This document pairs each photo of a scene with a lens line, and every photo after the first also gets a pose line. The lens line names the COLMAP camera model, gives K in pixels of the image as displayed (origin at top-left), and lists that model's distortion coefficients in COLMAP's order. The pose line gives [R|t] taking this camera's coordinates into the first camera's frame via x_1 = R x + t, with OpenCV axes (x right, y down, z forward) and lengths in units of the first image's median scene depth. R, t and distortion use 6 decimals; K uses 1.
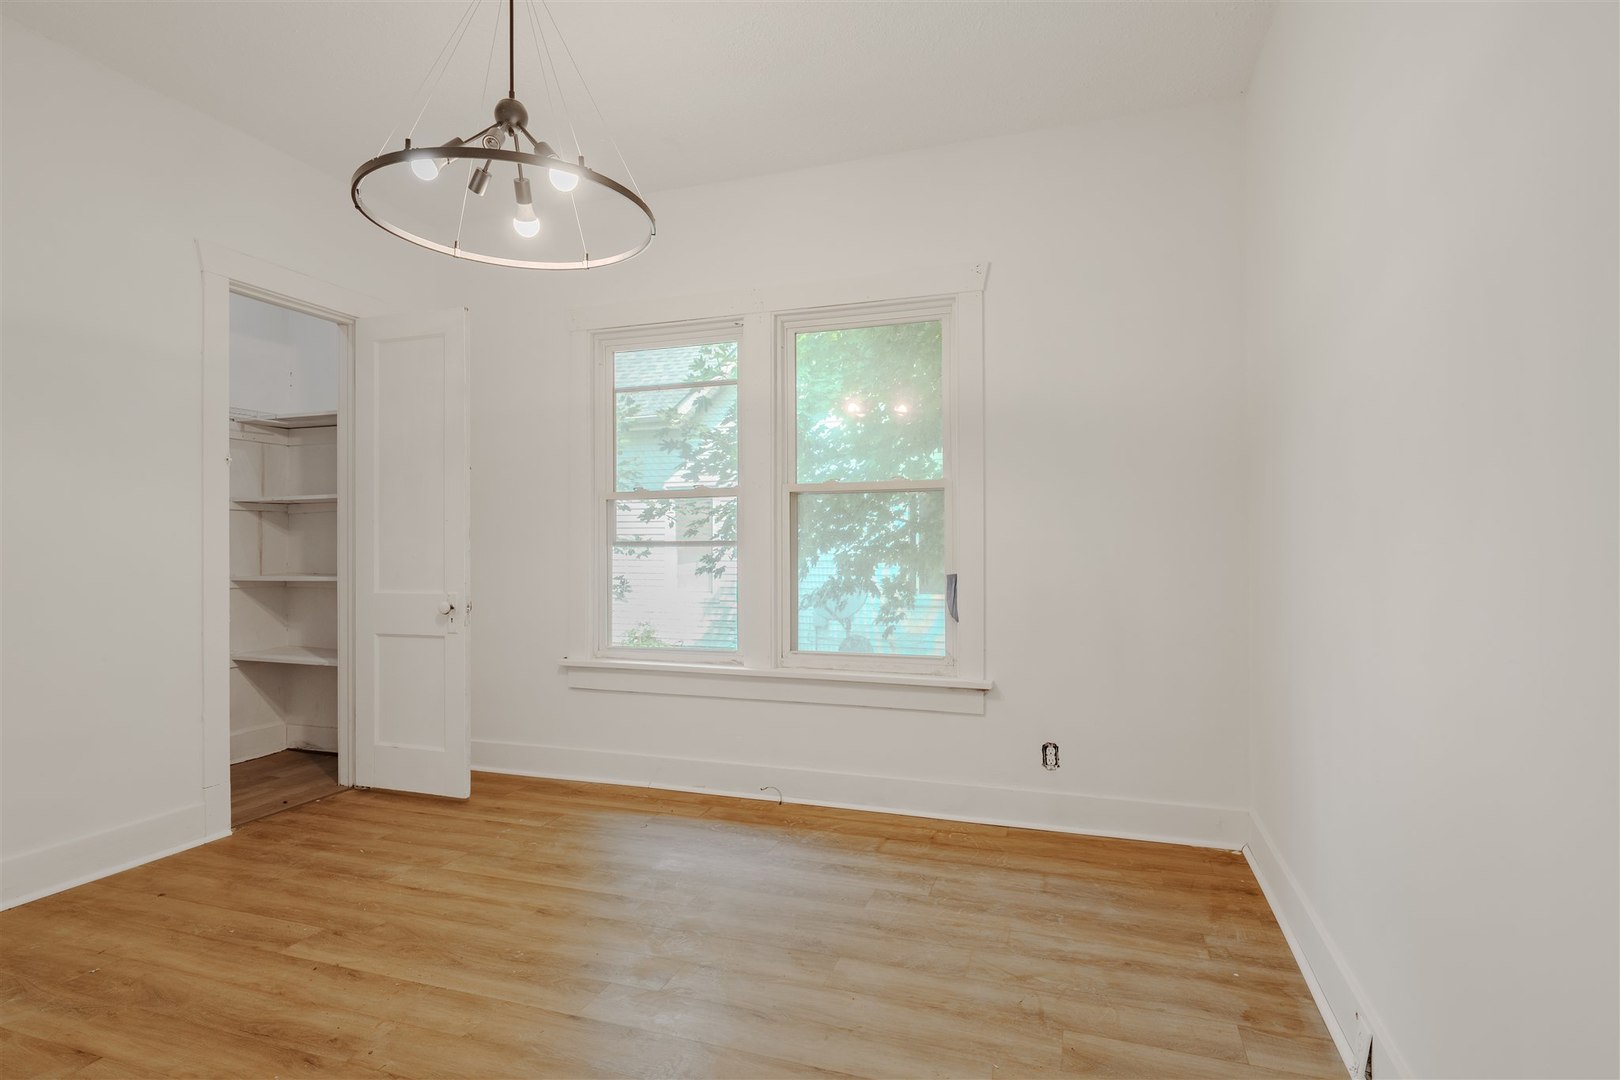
lens RADIAL K [[826.7, 0, 814.6], [0, 826.7, 542.8], [0, 0, 1]] dist [-0.001874, -0.001001]
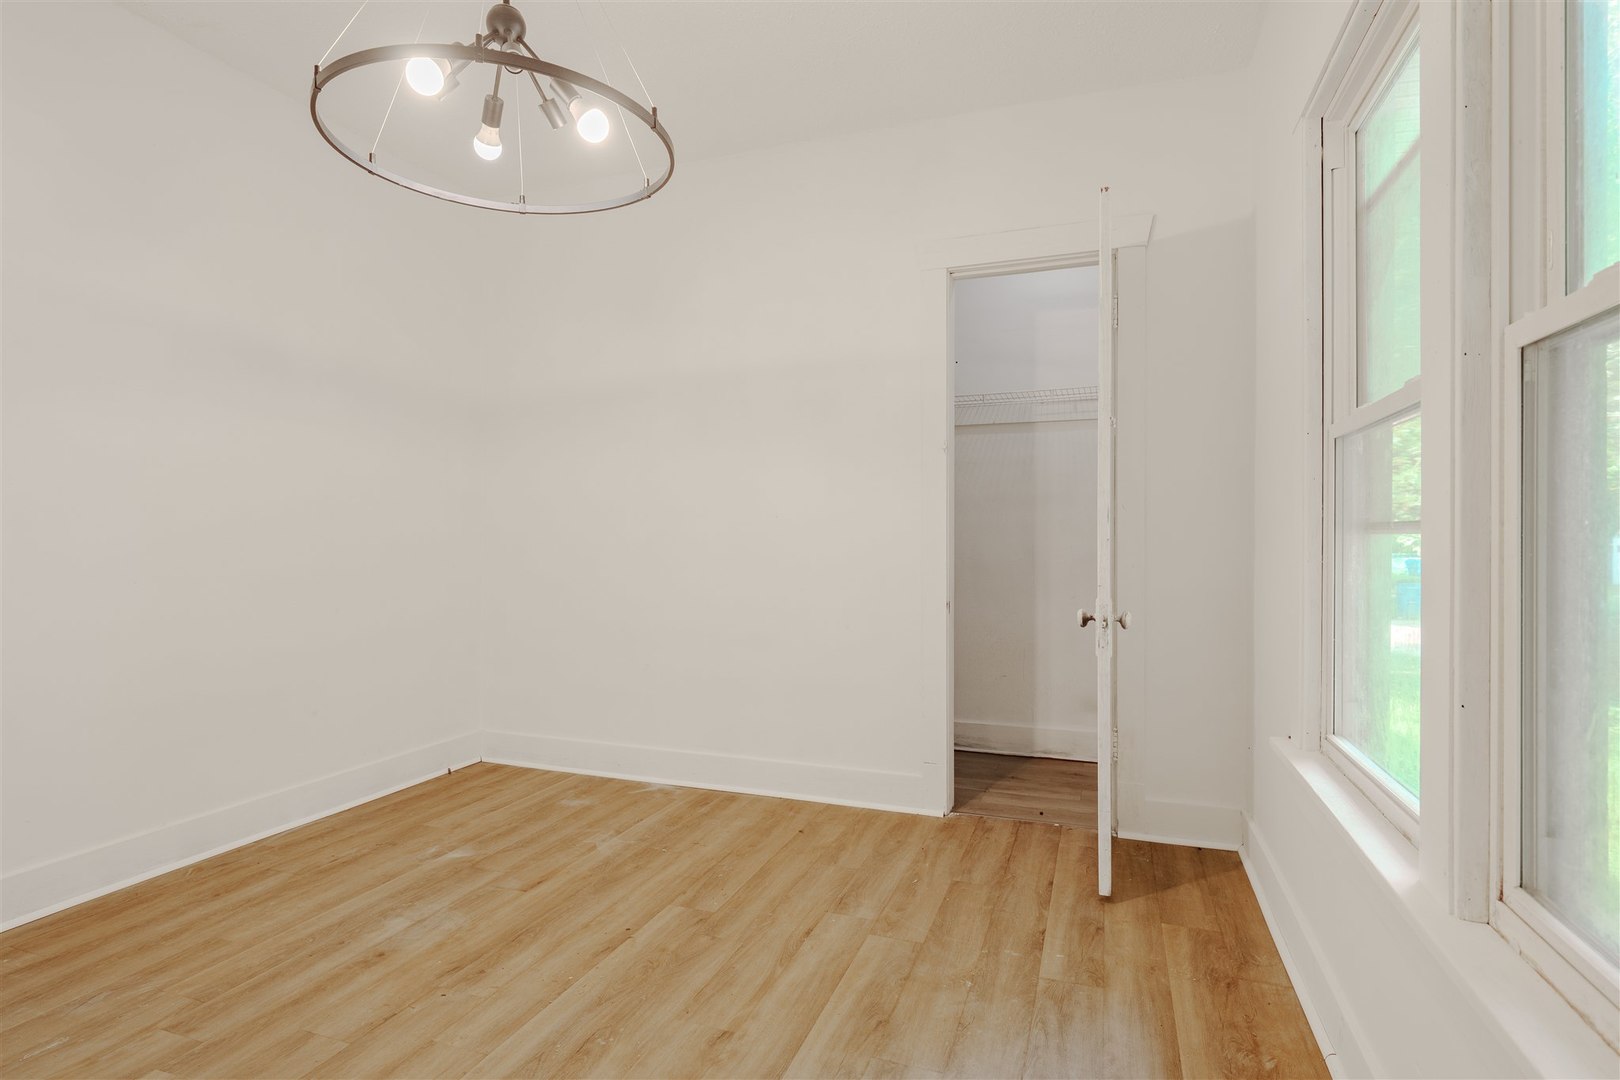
lens RADIAL K [[826.7, 0, 813.5], [0, 826.7, 533.3], [0, 0, 1]] dist [-0.001874, -0.001001]
pose [[-0.019442, 0.002765, -0.999807, 0.380619], [0.002272, 0.999994, 0.002722, 0.002465], [0.999808, -0.002219, -0.019448, 1.056297]]
